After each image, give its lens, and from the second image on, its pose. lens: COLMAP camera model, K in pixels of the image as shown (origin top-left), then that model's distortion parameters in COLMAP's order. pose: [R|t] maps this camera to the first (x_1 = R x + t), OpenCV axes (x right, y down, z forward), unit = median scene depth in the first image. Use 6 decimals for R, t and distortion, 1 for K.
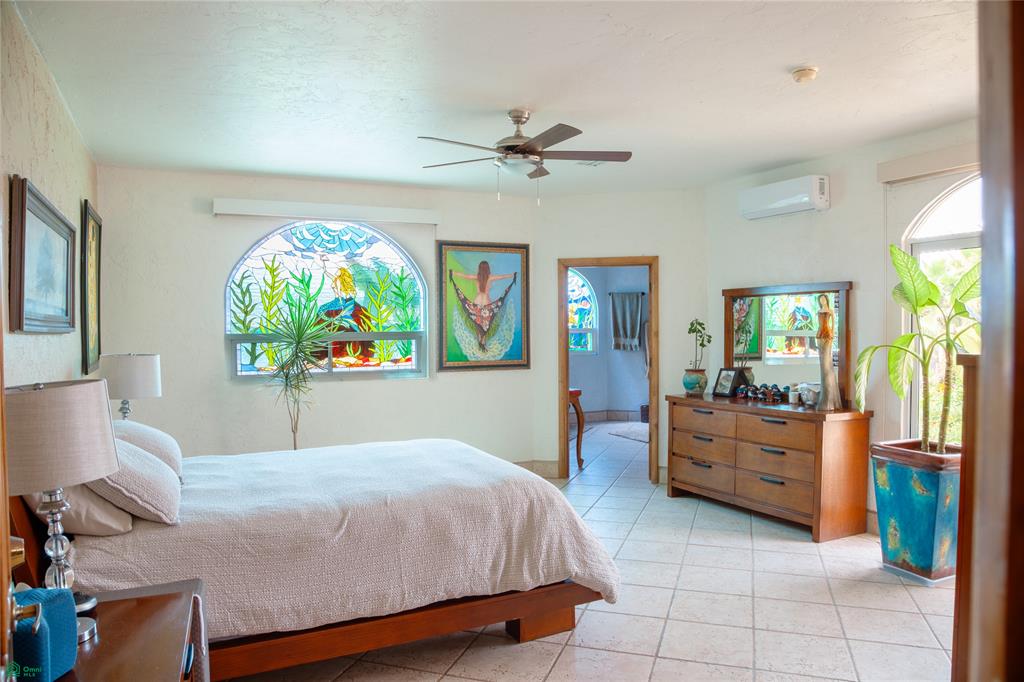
lens RADIAL K [[686.7, 0, 512.0], [0, 686.7, 341.0], [0, 0, 1]] dist [-0.127566, 0.069561]
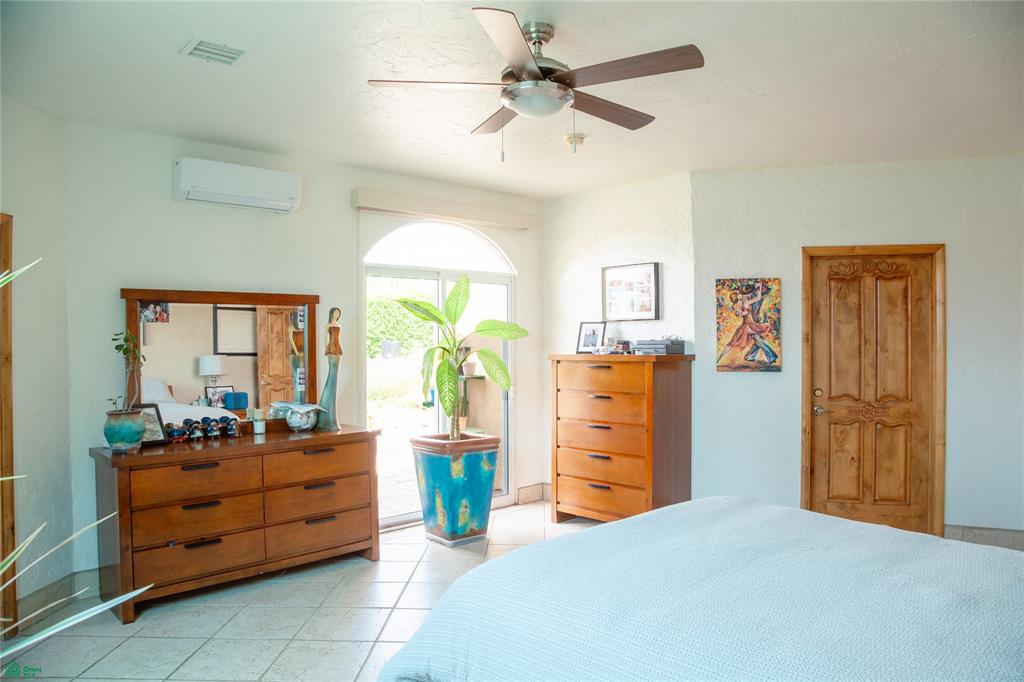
lens RADIAL K [[686.7, 0, 512.0], [0, 686.7, 341.0], [0, 0, 1]] dist [-0.127566, 0.069561]
pose [[-0.271515, 0.006784, 0.962410, -0.519731], [0.032977, 0.999454, 0.002258, -0.015769], [-0.961869, 0.032351, -0.271590, 1.000558]]
